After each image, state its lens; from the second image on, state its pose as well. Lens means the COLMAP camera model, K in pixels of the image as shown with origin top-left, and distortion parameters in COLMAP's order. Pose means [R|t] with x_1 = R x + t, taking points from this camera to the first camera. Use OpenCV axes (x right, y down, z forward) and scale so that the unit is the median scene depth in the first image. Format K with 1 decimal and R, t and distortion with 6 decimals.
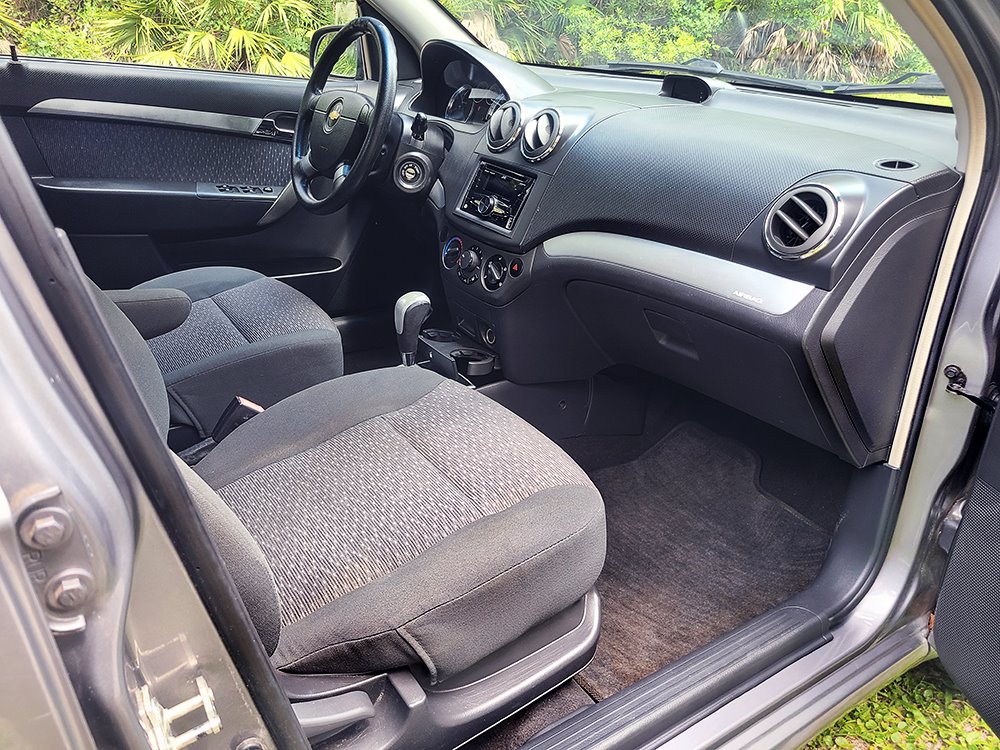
lens RADIAL K [[768.9, 0, 500.0], [0, 768.9, 375.0], [0, 0, 1]] dist [0.064708, -0.053016]
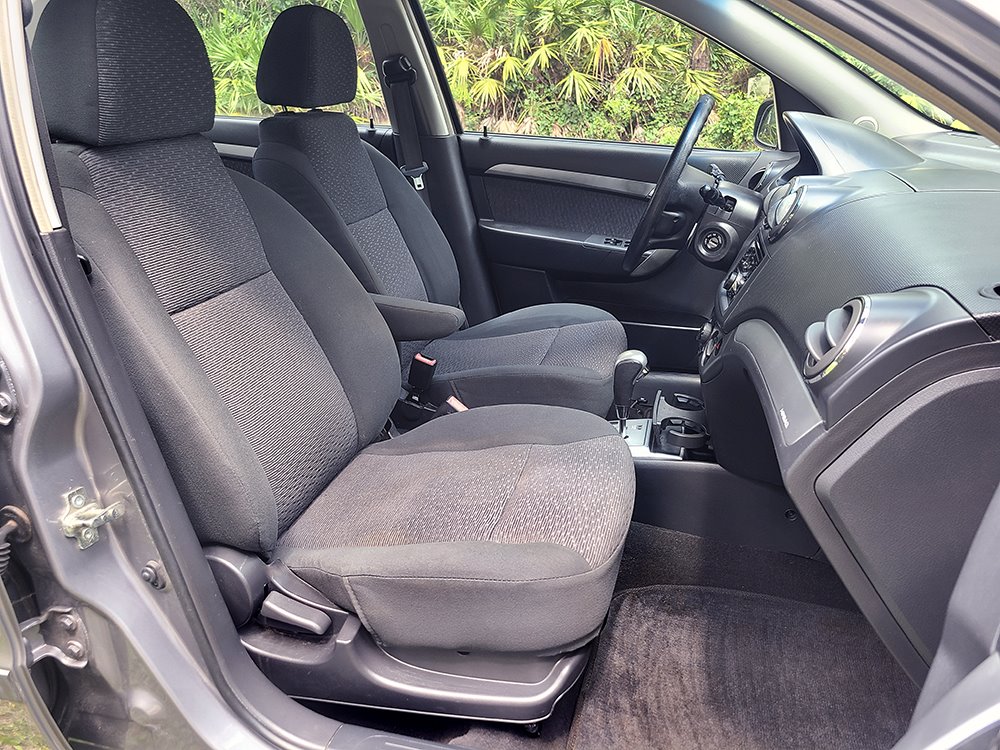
lens RADIAL K [[768.9, 0, 500.0], [0, 768.9, 375.0], [0, 0, 1]] dist [0.064708, -0.053016]
pose [[0.659156, 0.227237, -0.716852, 0.468521], [-0.276128, 0.959801, 0.050346, -0.068168], [0.699476, 0.164757, 0.695405, 0.127618]]
